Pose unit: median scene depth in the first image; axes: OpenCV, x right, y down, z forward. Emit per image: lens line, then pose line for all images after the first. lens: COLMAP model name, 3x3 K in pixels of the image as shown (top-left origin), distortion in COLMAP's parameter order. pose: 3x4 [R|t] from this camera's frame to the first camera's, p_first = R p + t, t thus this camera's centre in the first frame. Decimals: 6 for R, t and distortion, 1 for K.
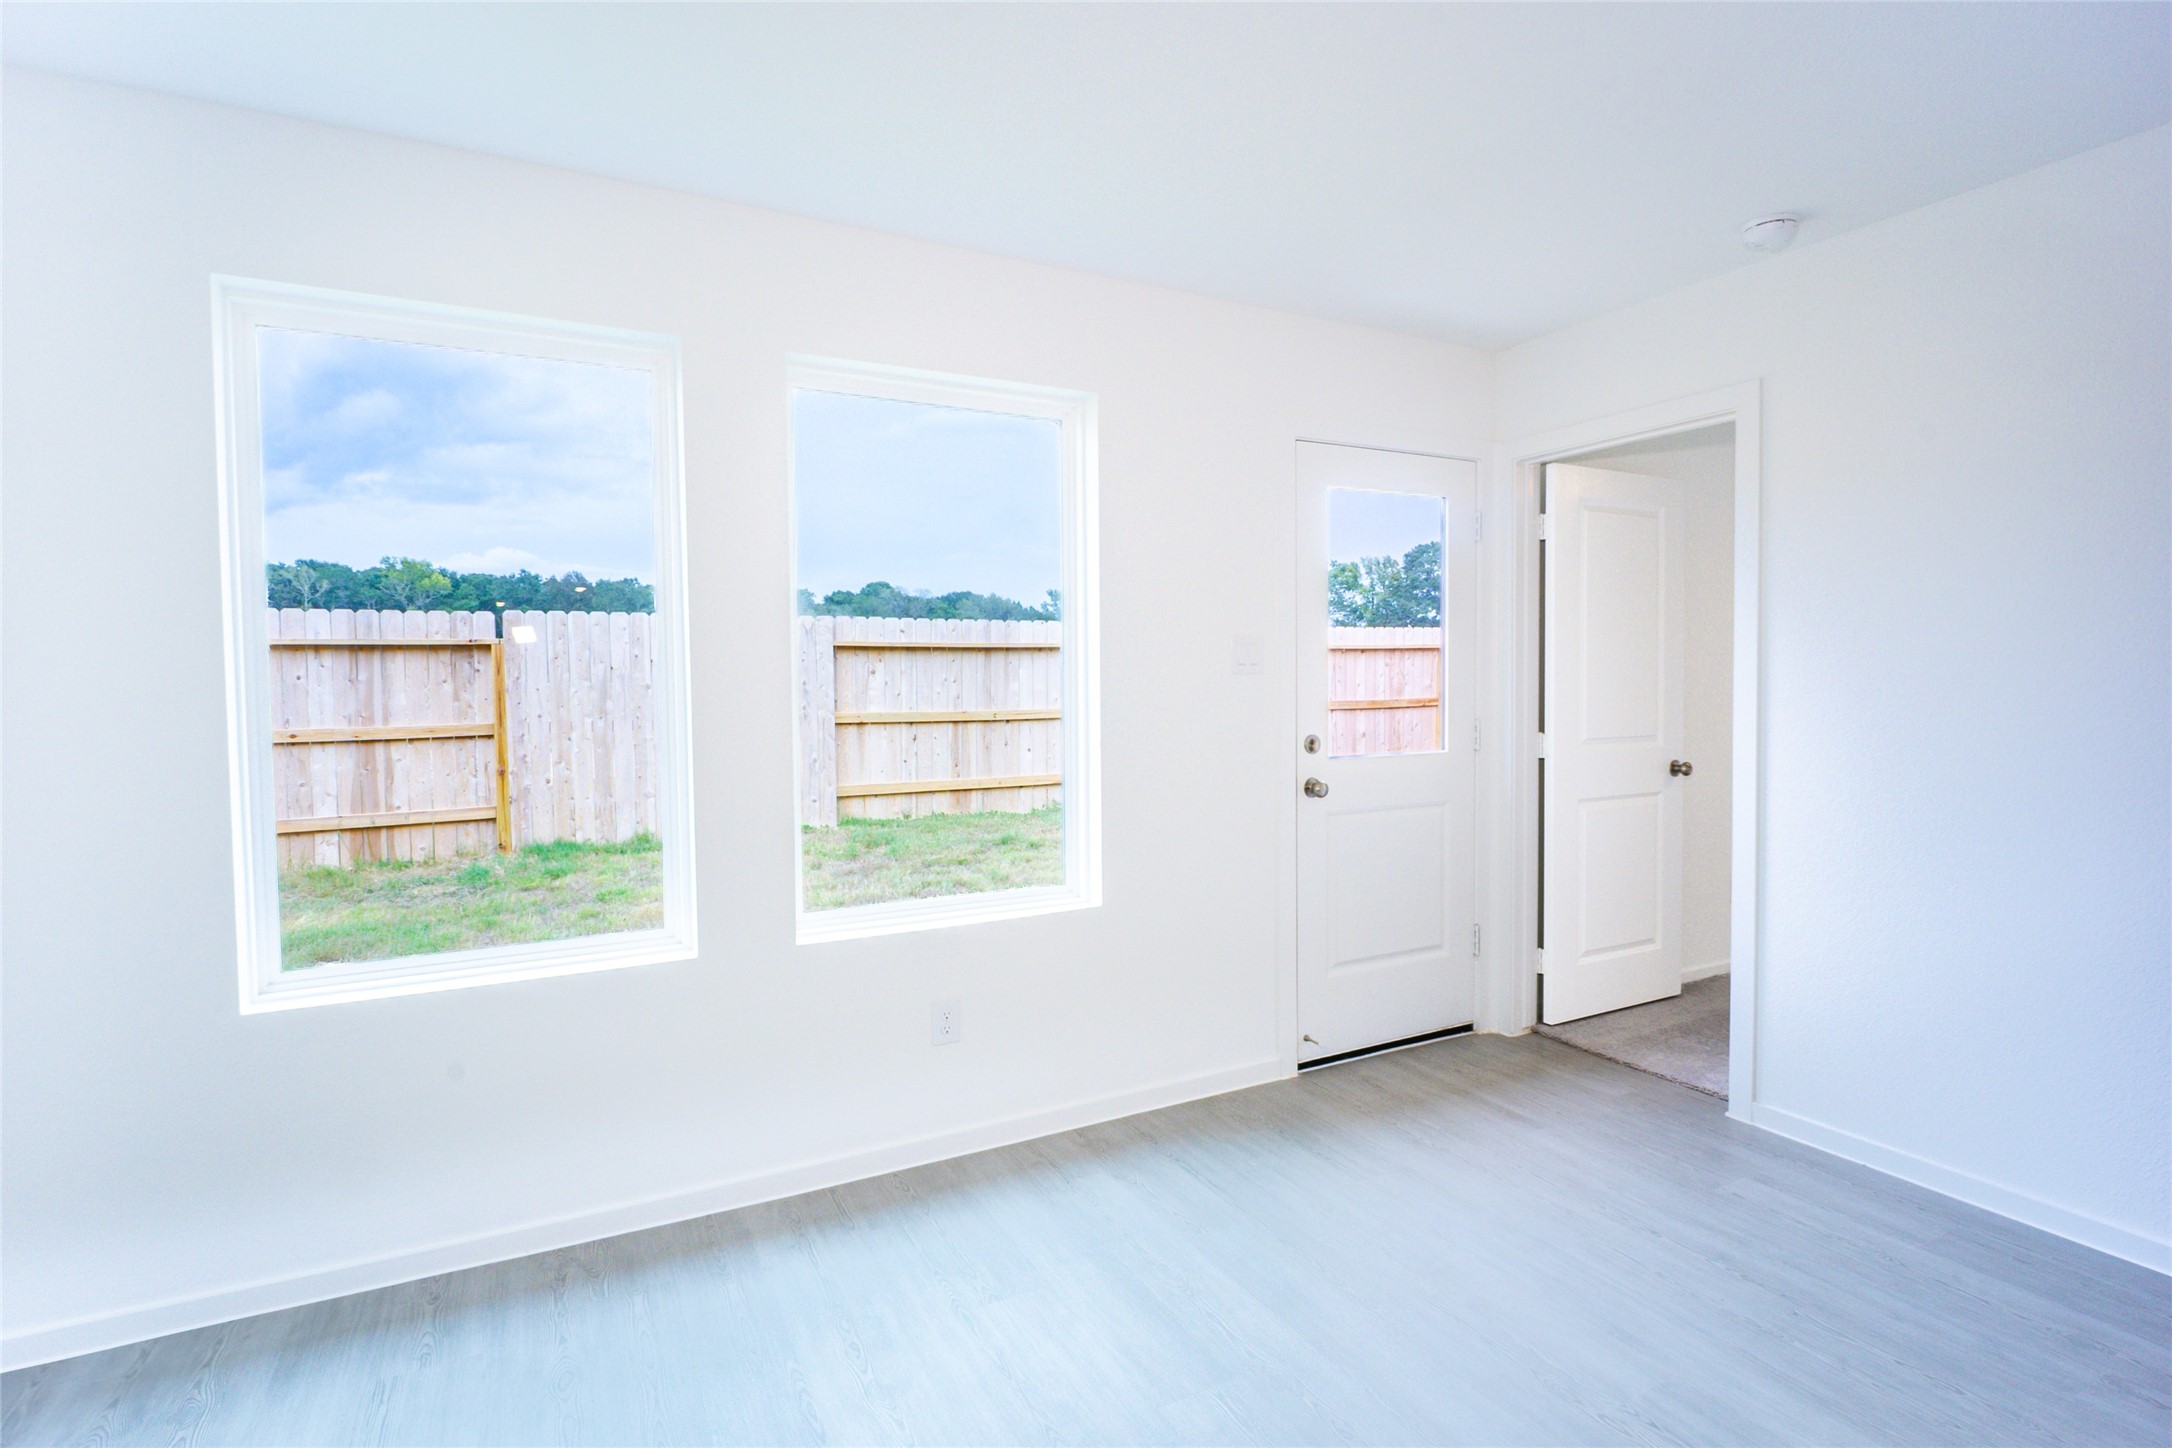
lens RADIAL K [[1057.8, 0, 1091.0], [0, 1057.8, 725.1], [0, 0, 1]] dist [0.006071, -0.000041]
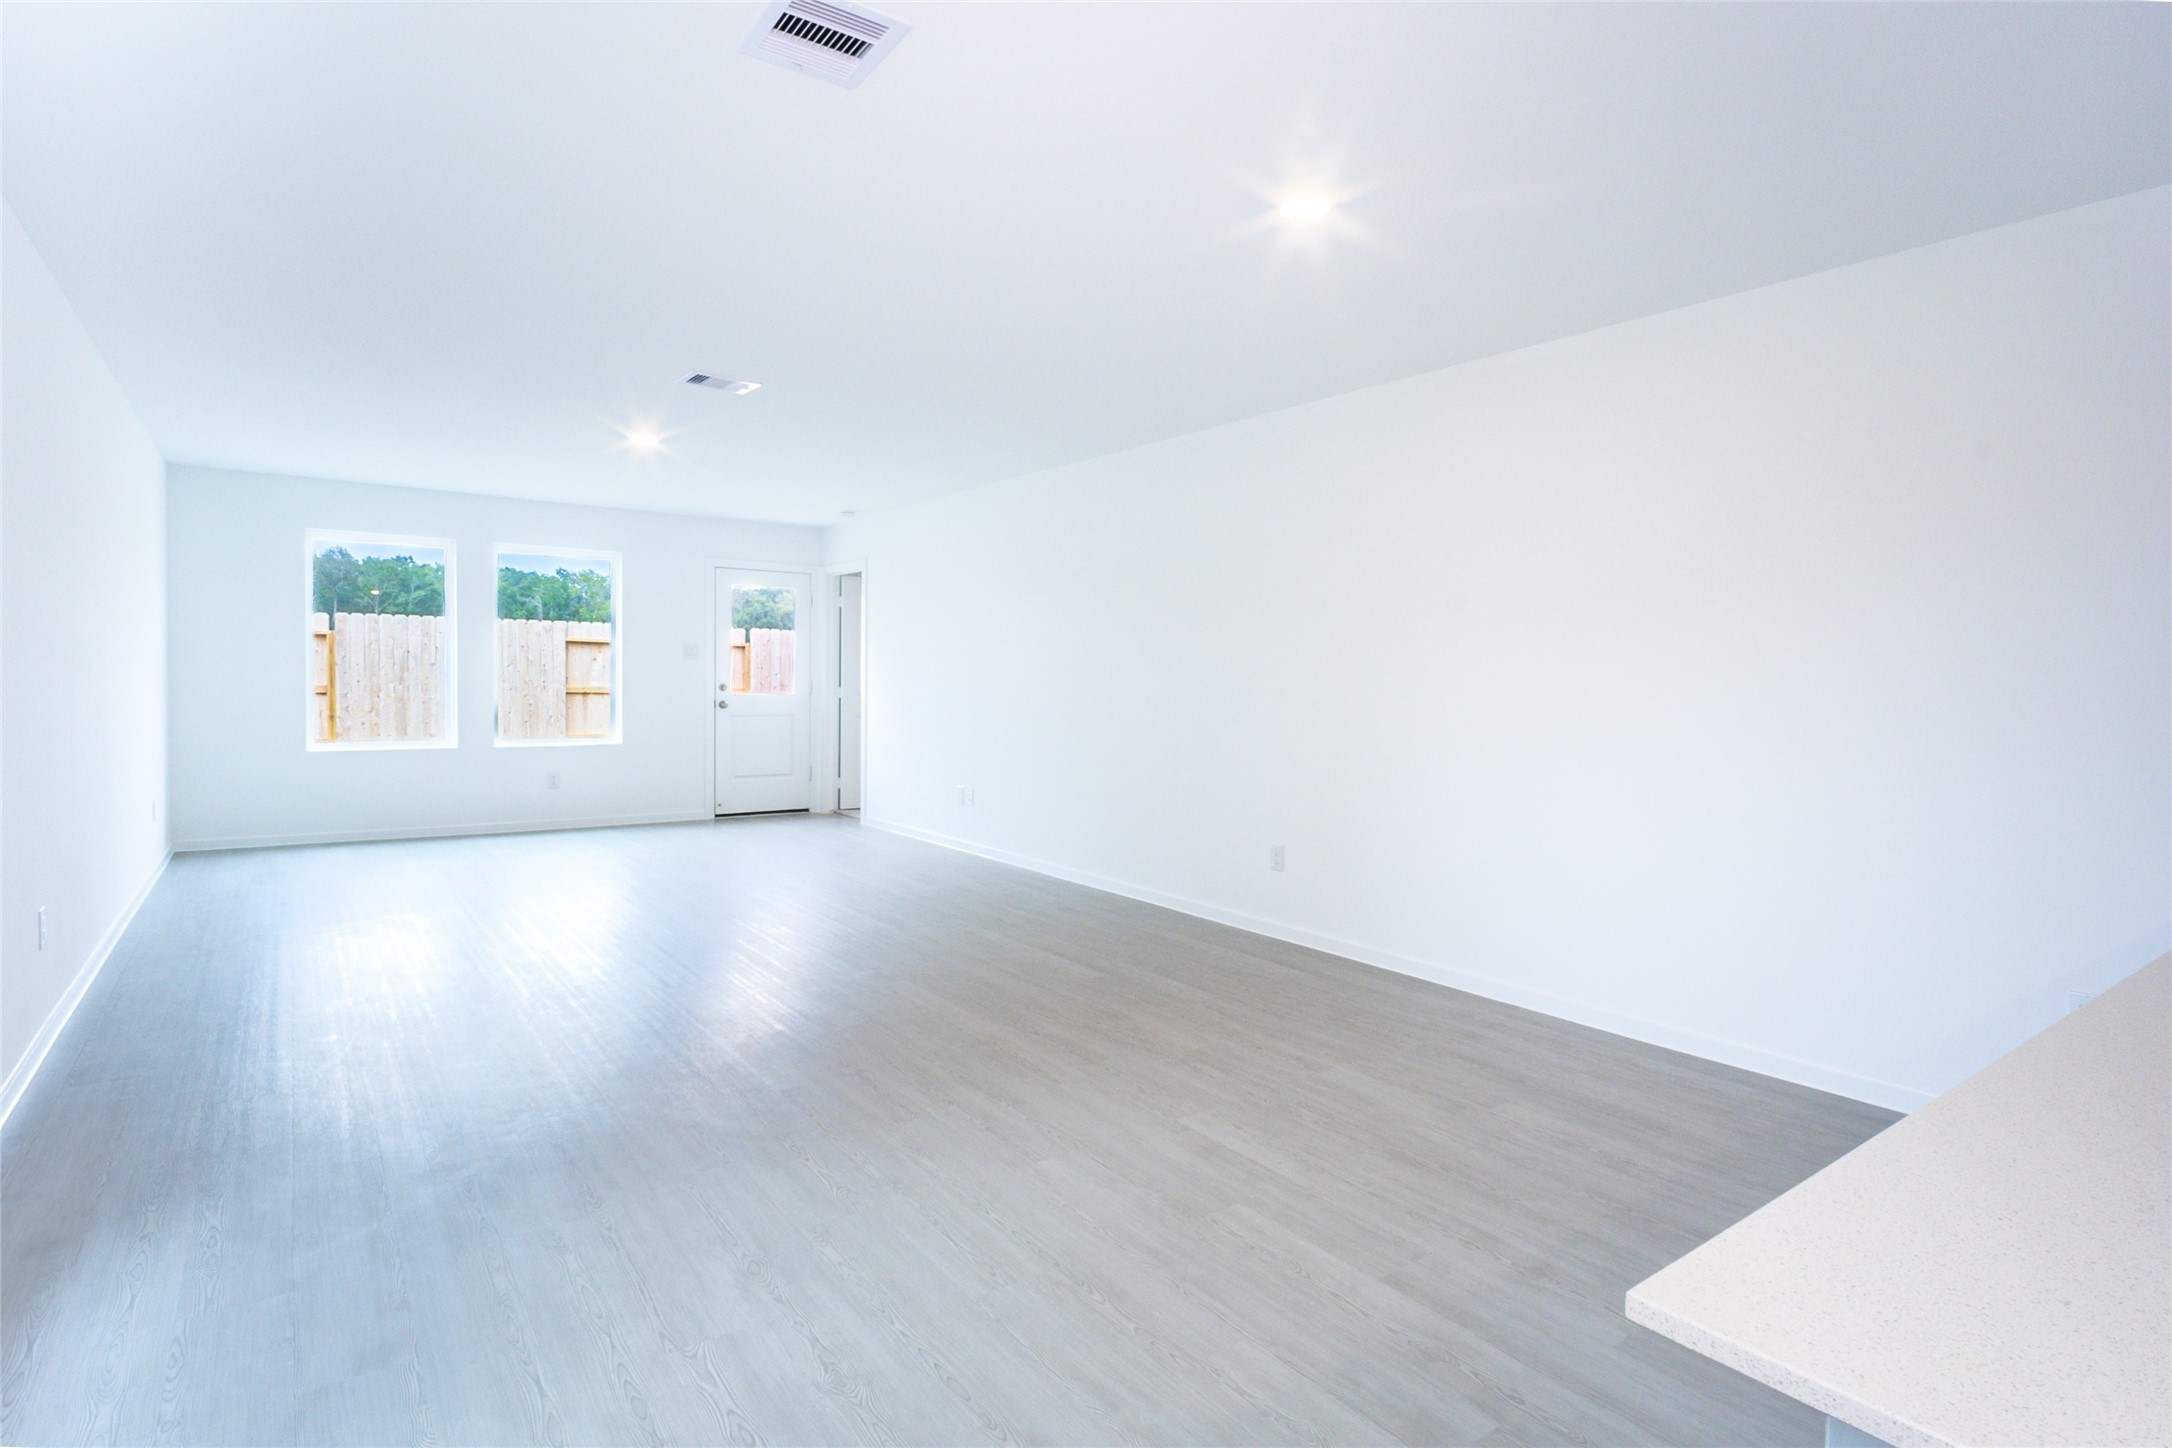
lens RADIAL K [[1085.3, 0, 1098.9], [0, 1085.3, 720.0], [0, 0, 1]] dist [-0.013533, -0.000703]
pose [[0.986360, 0.018386, 0.163575, 0.290804], [-0.016893, 0.999802, -0.010511, 0.046500], [-0.163736, 0.007604, 0.986475, -0.732397]]
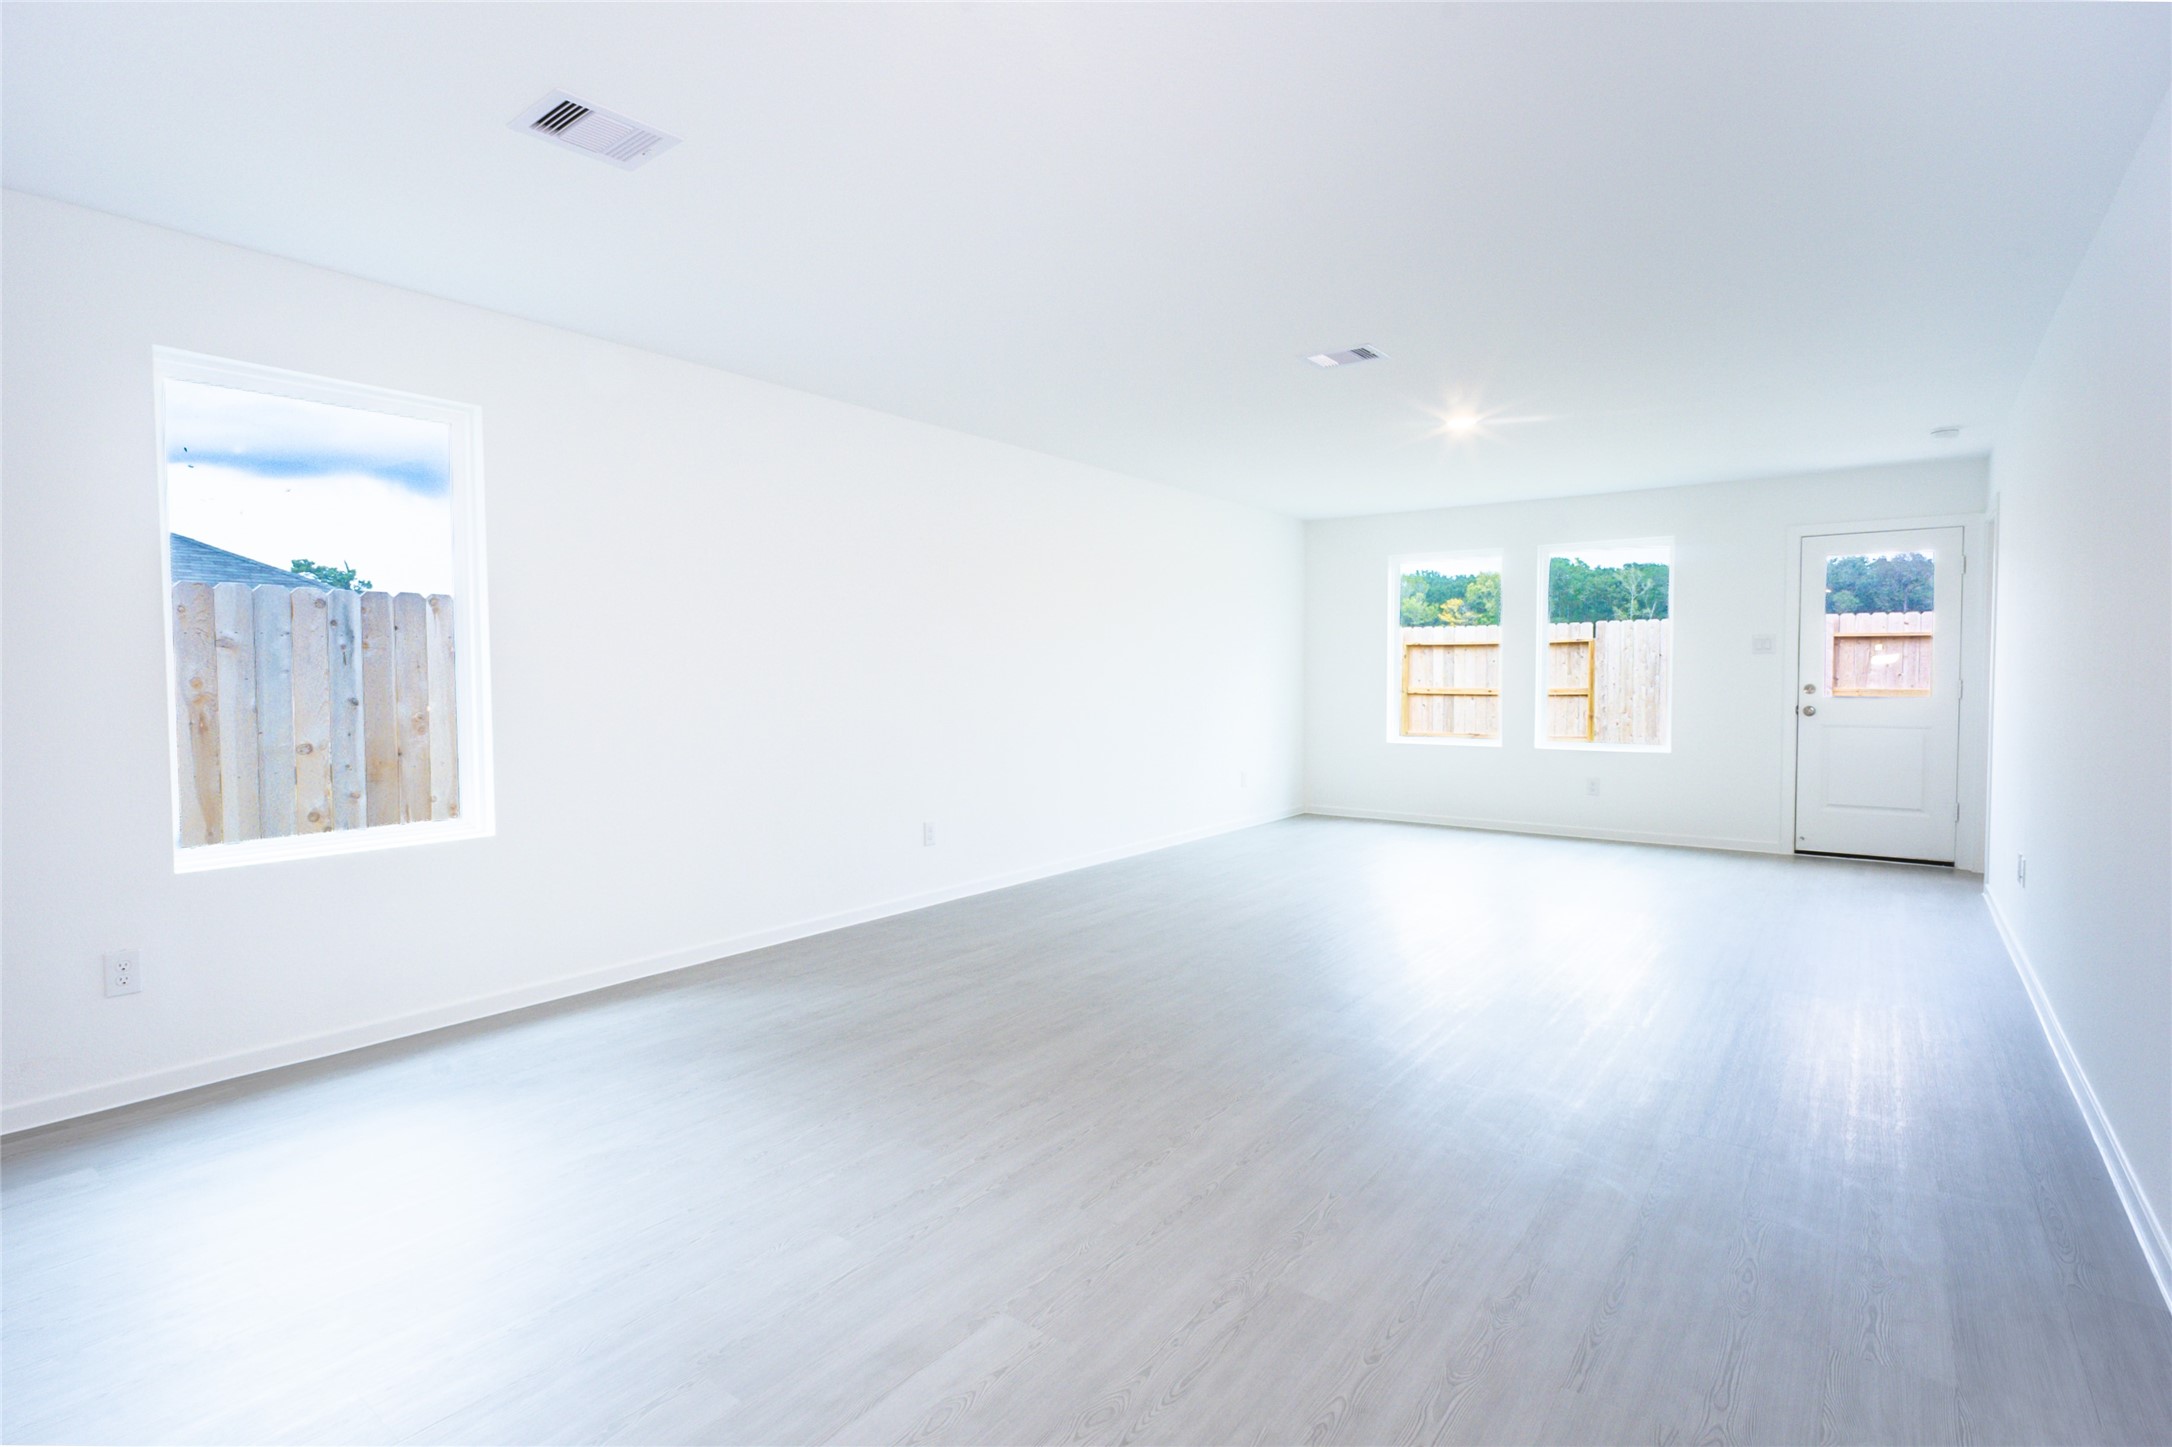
lens RADIAL K [[1057.8, 0, 1082.8], [0, 1057.8, 711.7], [0, 0, 1]] dist [0.006071, -0.000041]
pose [[0.439194, 0.041253, -0.897445, 0.600838], [-0.044413, 0.998721, 0.024173, 0.031269], [0.897294, 0.029242, 0.440464, -0.470747]]
